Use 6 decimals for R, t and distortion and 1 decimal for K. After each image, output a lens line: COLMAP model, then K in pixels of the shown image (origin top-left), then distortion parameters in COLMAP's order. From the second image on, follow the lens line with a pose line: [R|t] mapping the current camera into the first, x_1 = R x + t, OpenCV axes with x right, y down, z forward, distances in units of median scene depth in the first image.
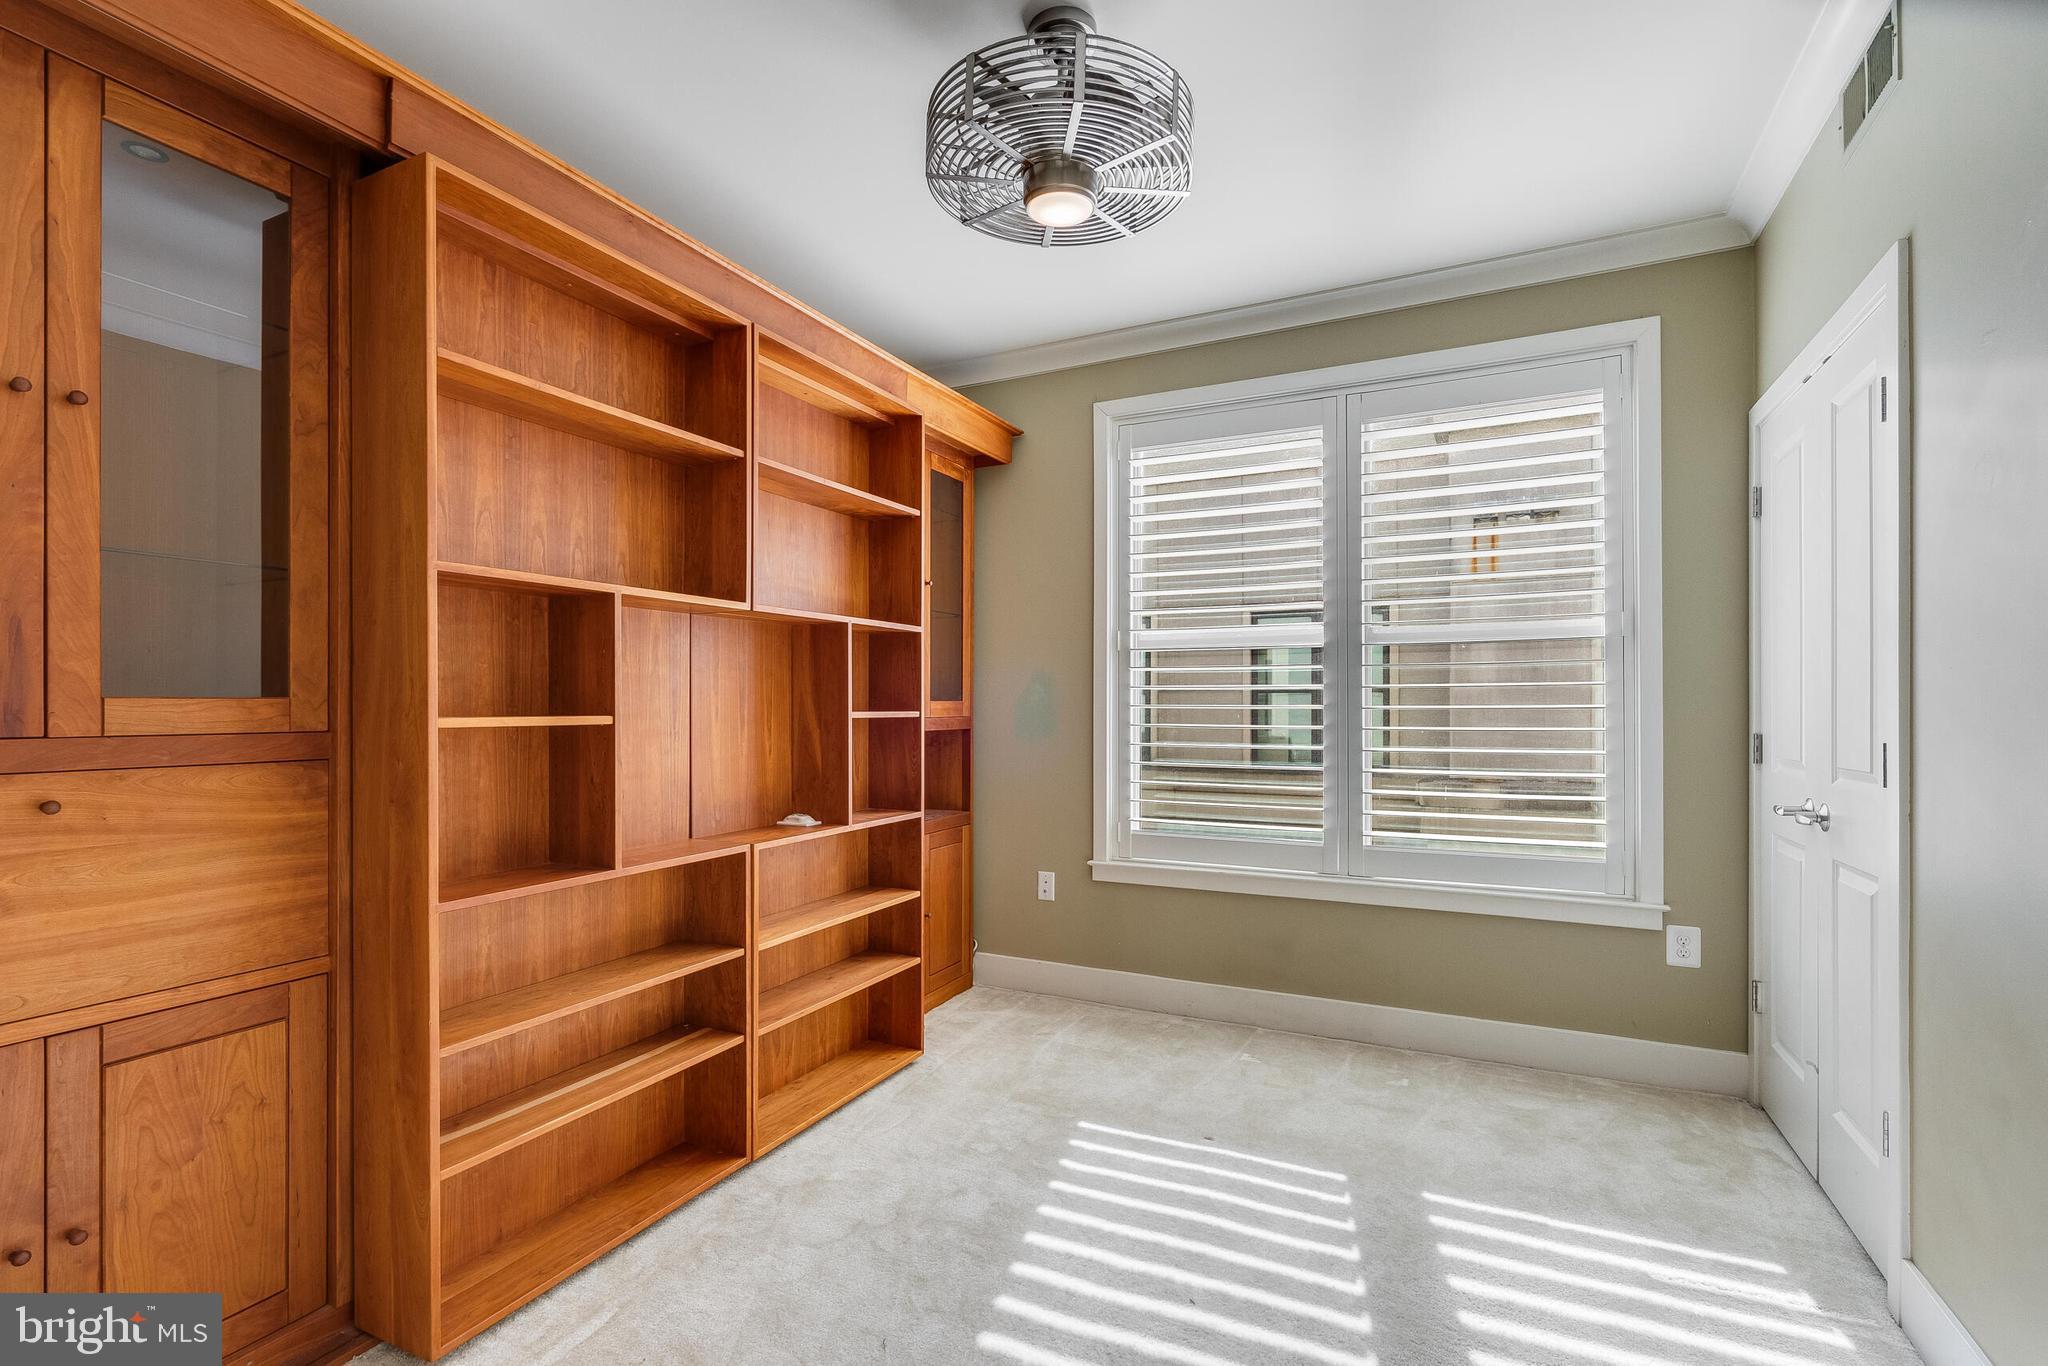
lens RADIAL K [[931.3, 0, 1023.0], [0, 931.3, 693.1], [0, 0, 1]] dist [-0.002386, 0.001775]
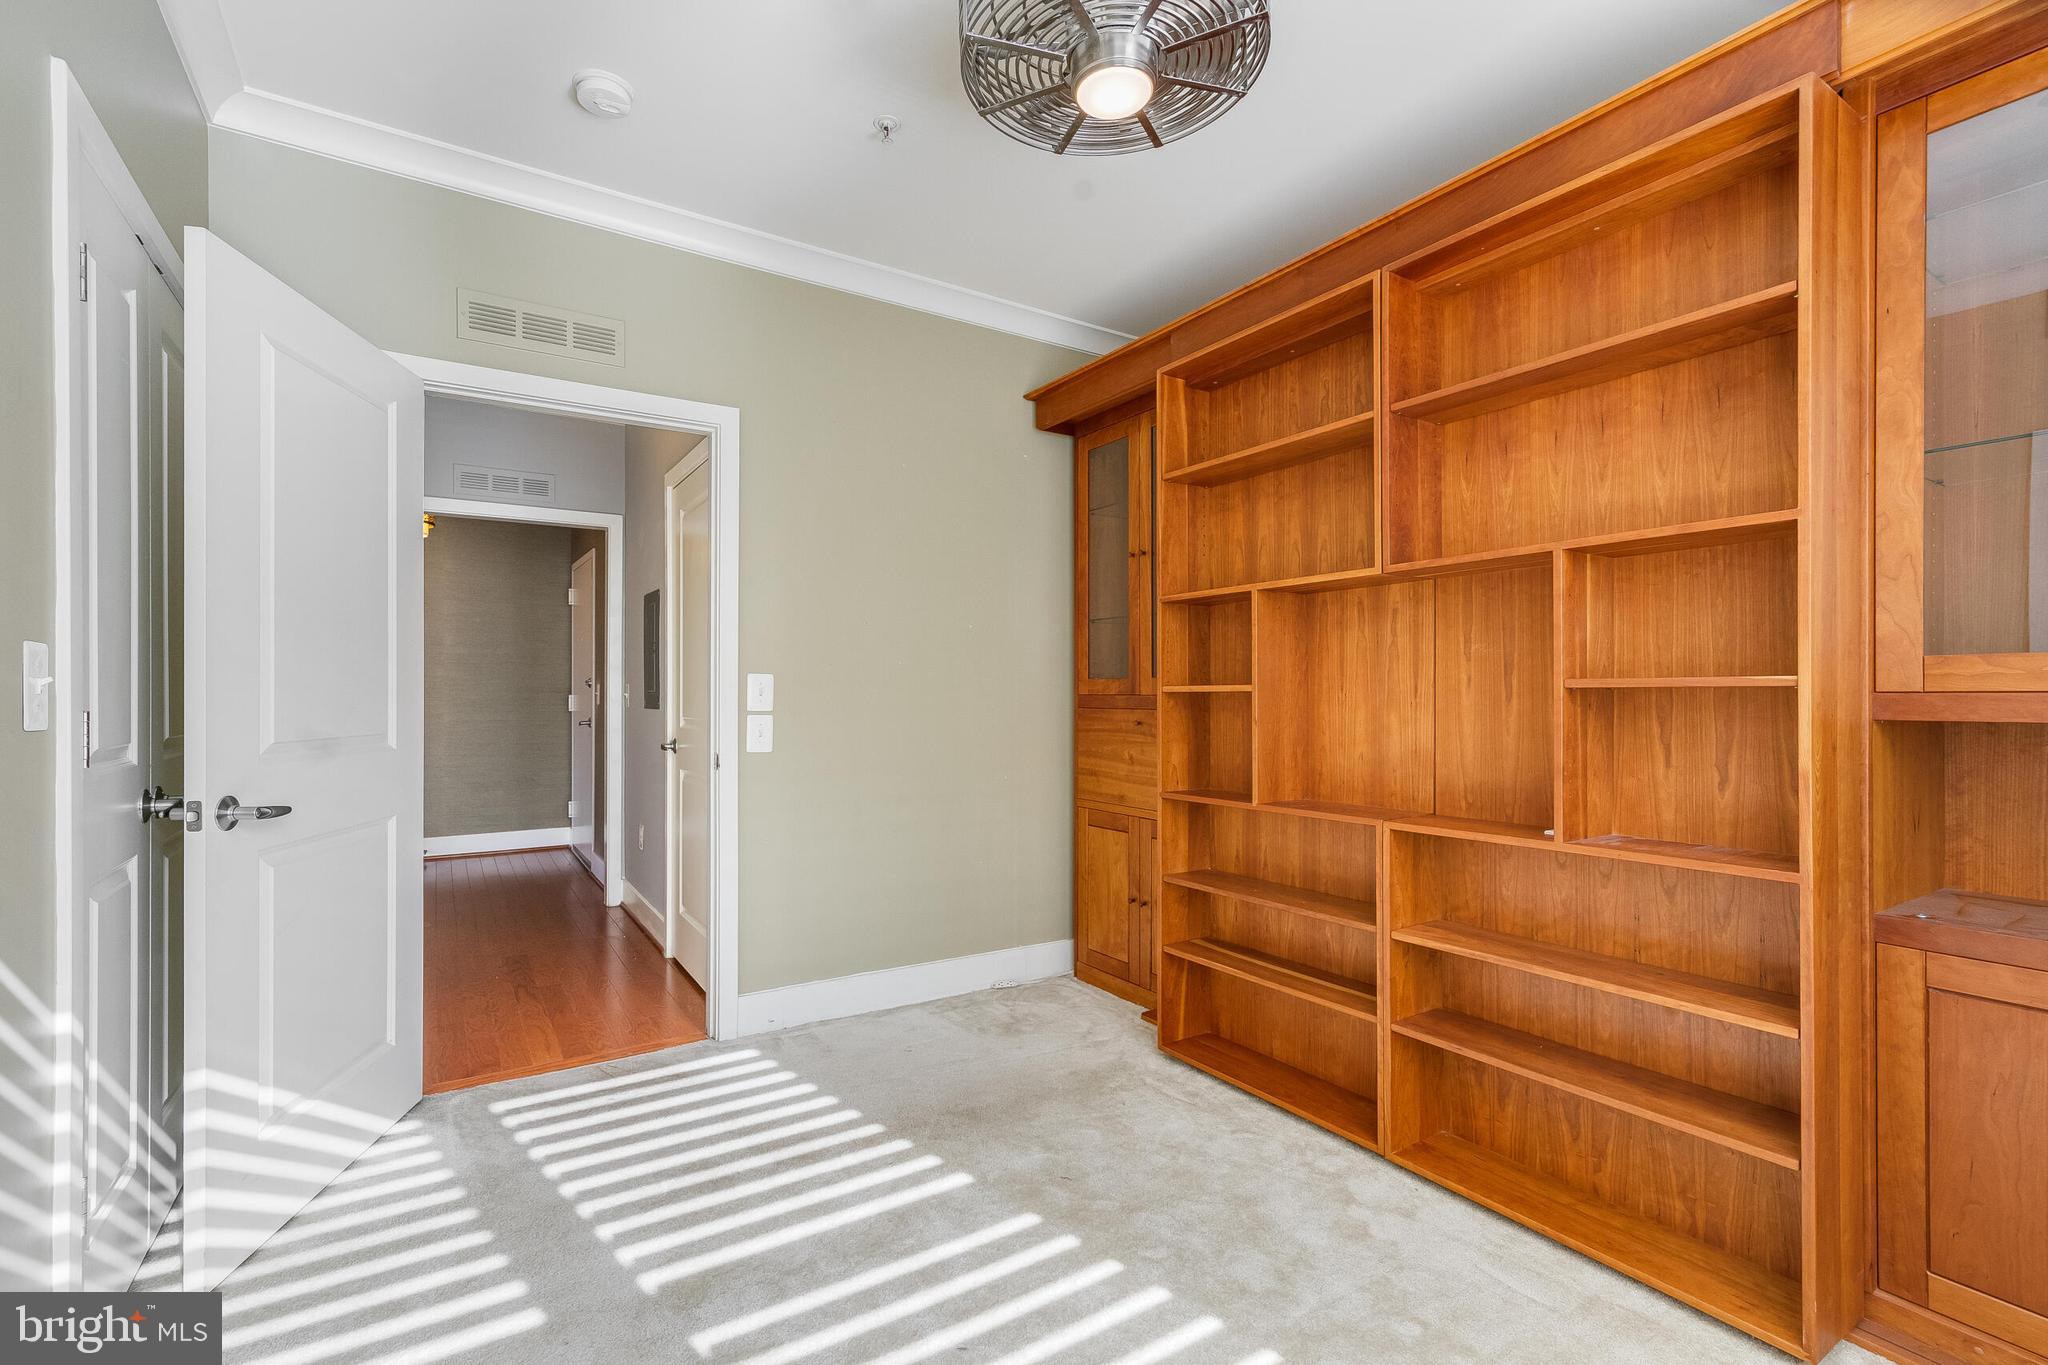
lens RADIAL K [[931.3, 0, 1023.0], [0, 931.3, 692.6], [0, 0, 1]] dist [-0.002386, 0.001775]
pose [[-0.517078, -0.001387, -0.855937, 0.743728], [0.010892, 0.999907, -0.008200, 0.036475], [0.855869, -0.013563, -0.517015, 1.239443]]
